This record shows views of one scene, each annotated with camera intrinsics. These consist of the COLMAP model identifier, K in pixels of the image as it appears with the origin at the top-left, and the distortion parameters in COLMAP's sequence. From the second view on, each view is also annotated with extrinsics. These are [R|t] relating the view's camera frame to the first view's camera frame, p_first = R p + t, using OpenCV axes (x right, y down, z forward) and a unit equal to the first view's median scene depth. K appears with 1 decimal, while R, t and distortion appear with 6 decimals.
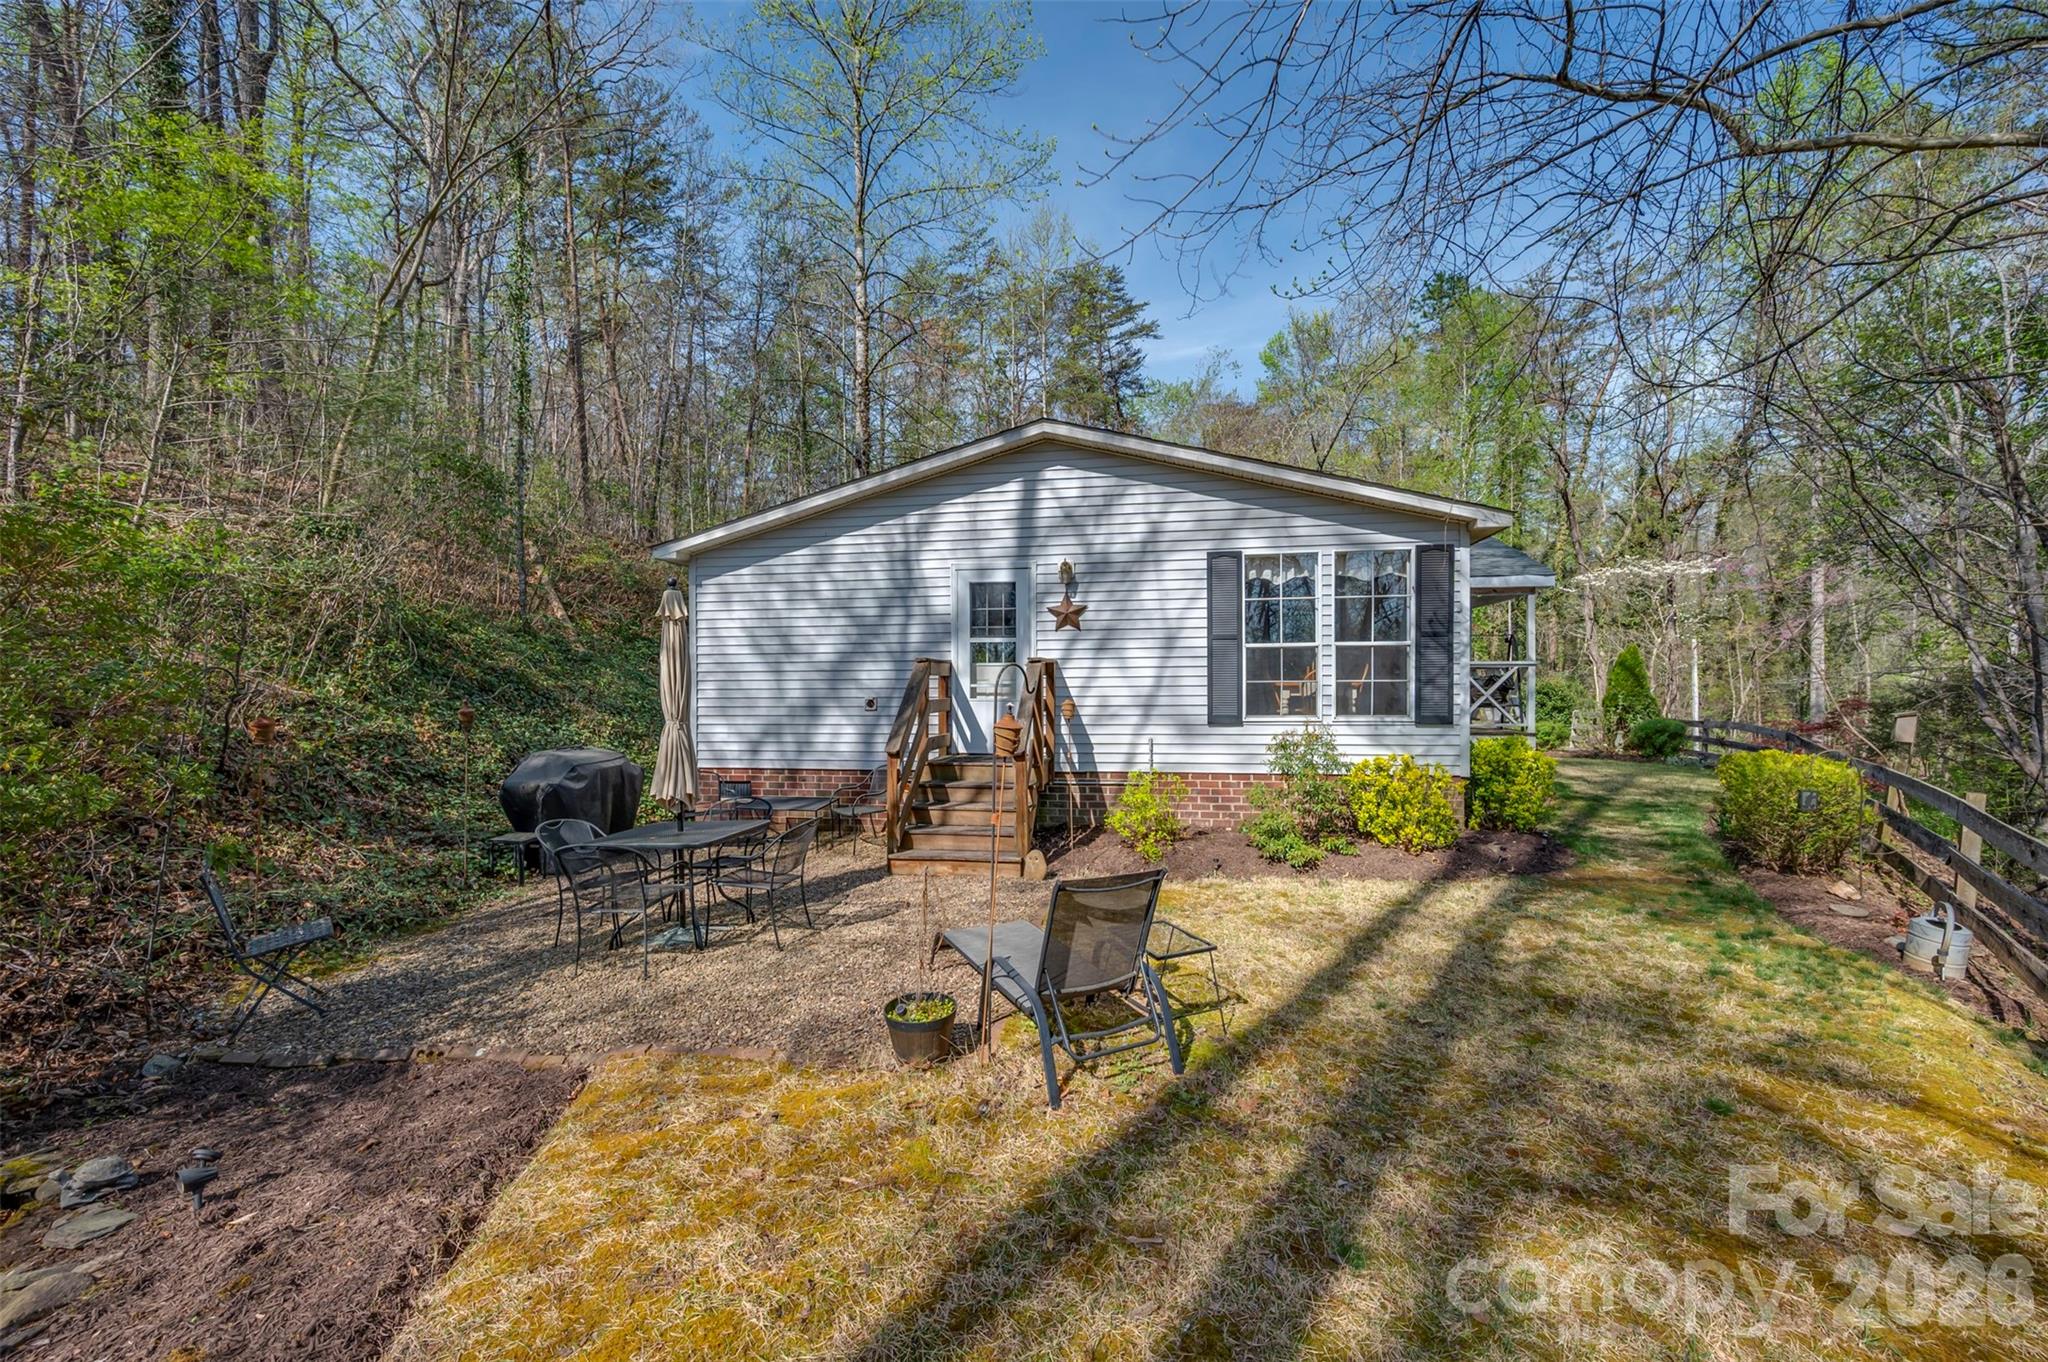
lens RADIAL K [[827.7, 0, 1031.4], [0, 827.7, 689.3], [0, 0, 1]] dist [-0.006108, 0.001067]
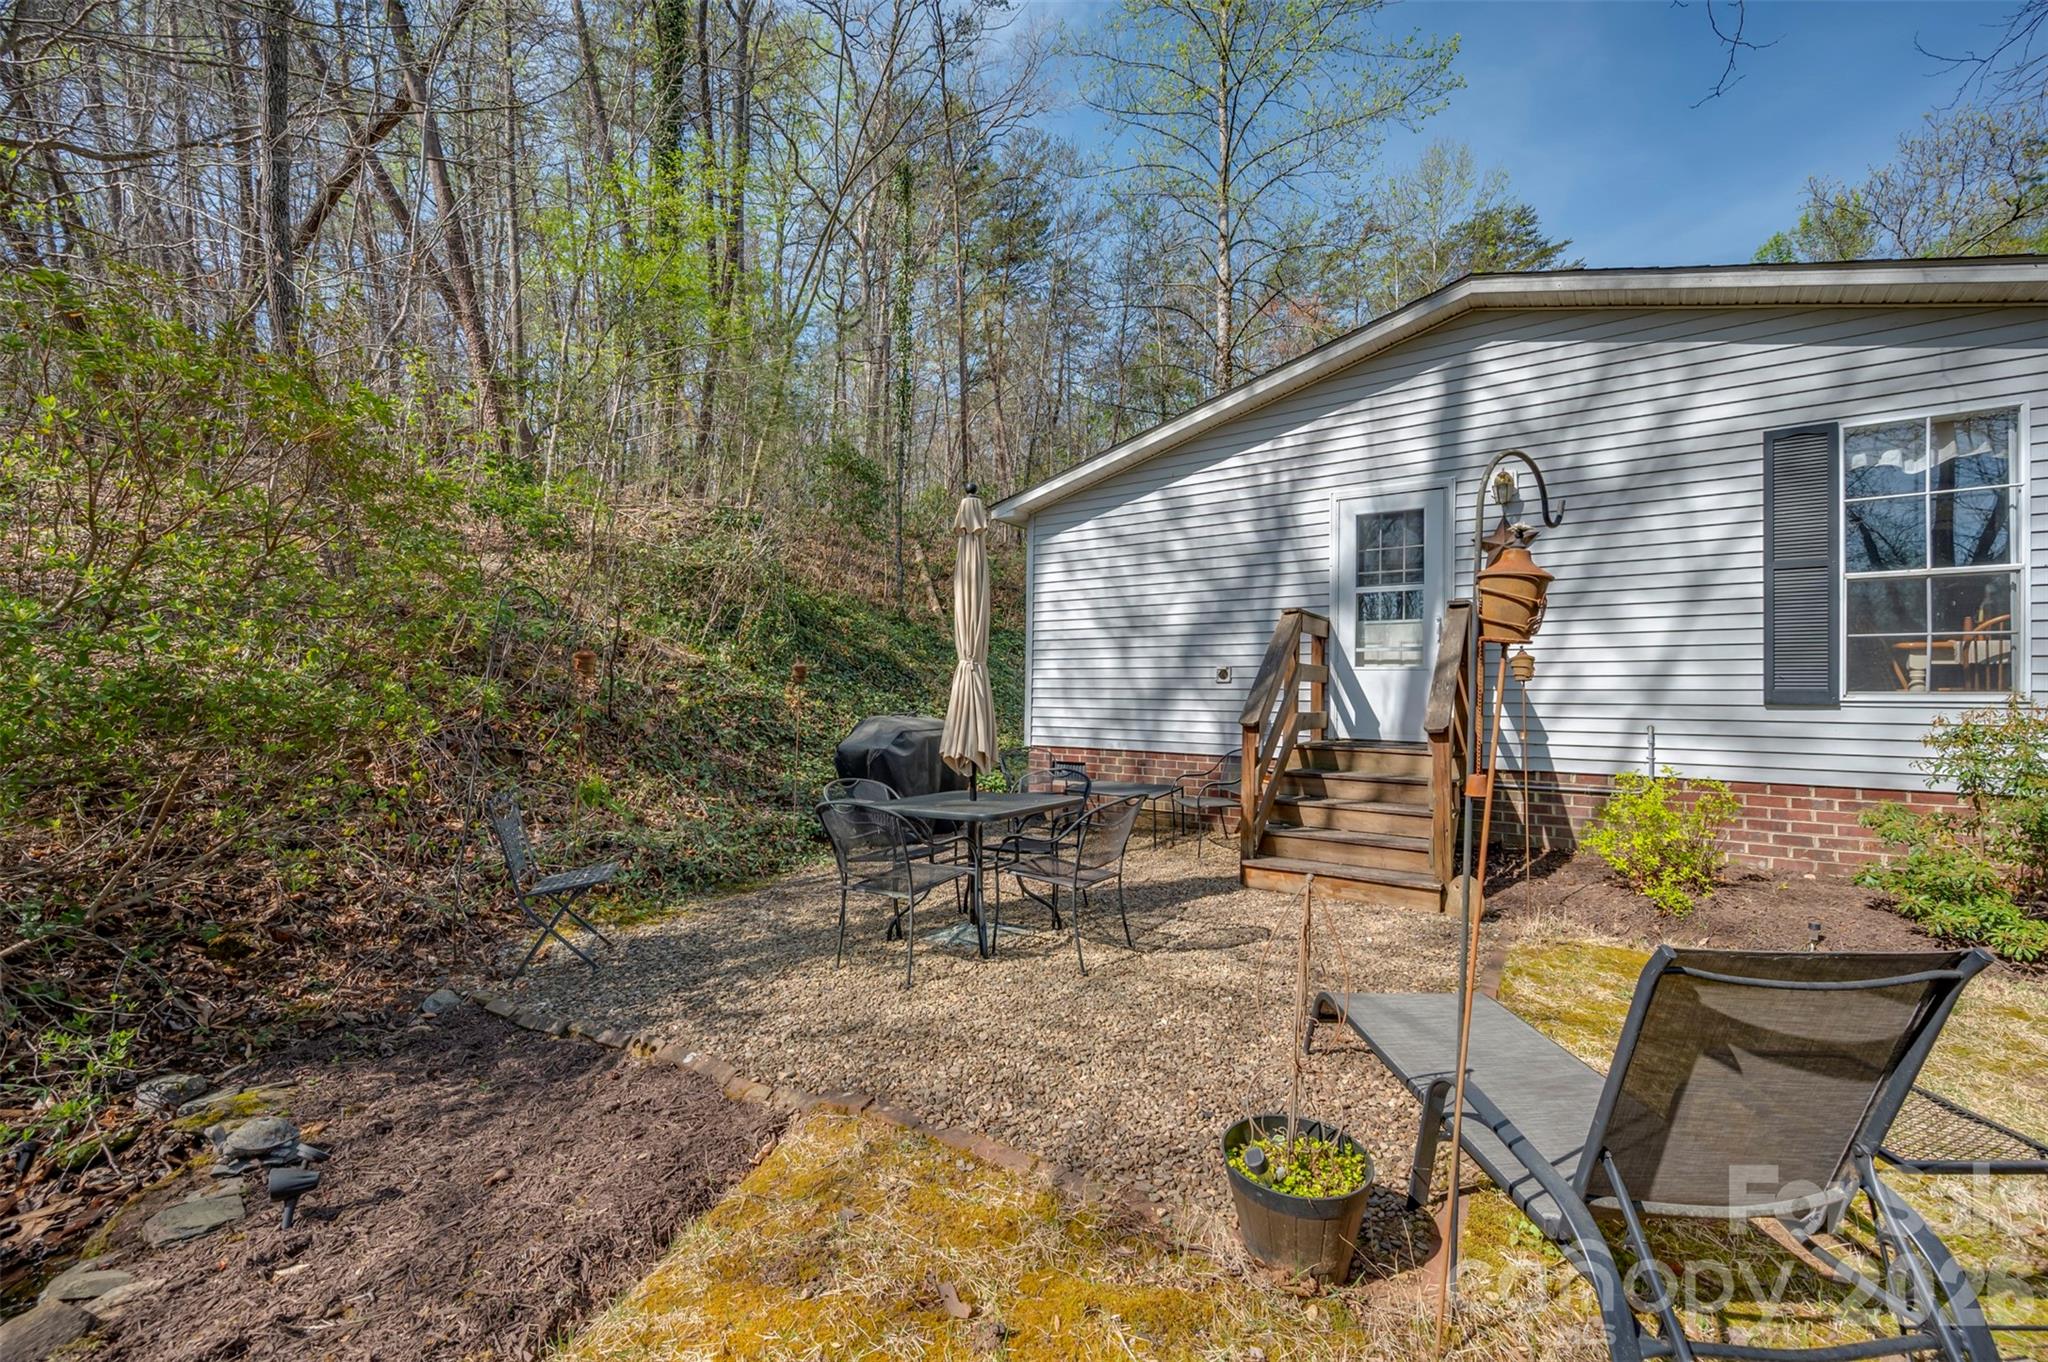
lens RADIAL K [[827.7, 0, 1027.3], [0, 827.7, 680.3], [0, 0, 1]] dist [-0.006108, 0.001067]
pose [[0.907732, 0.011308, -0.419399, -0.034128], [-0.020138, 0.999659, -0.016634, 0.048194], [0.419068, 0.023545, 0.907650, 0.213058]]
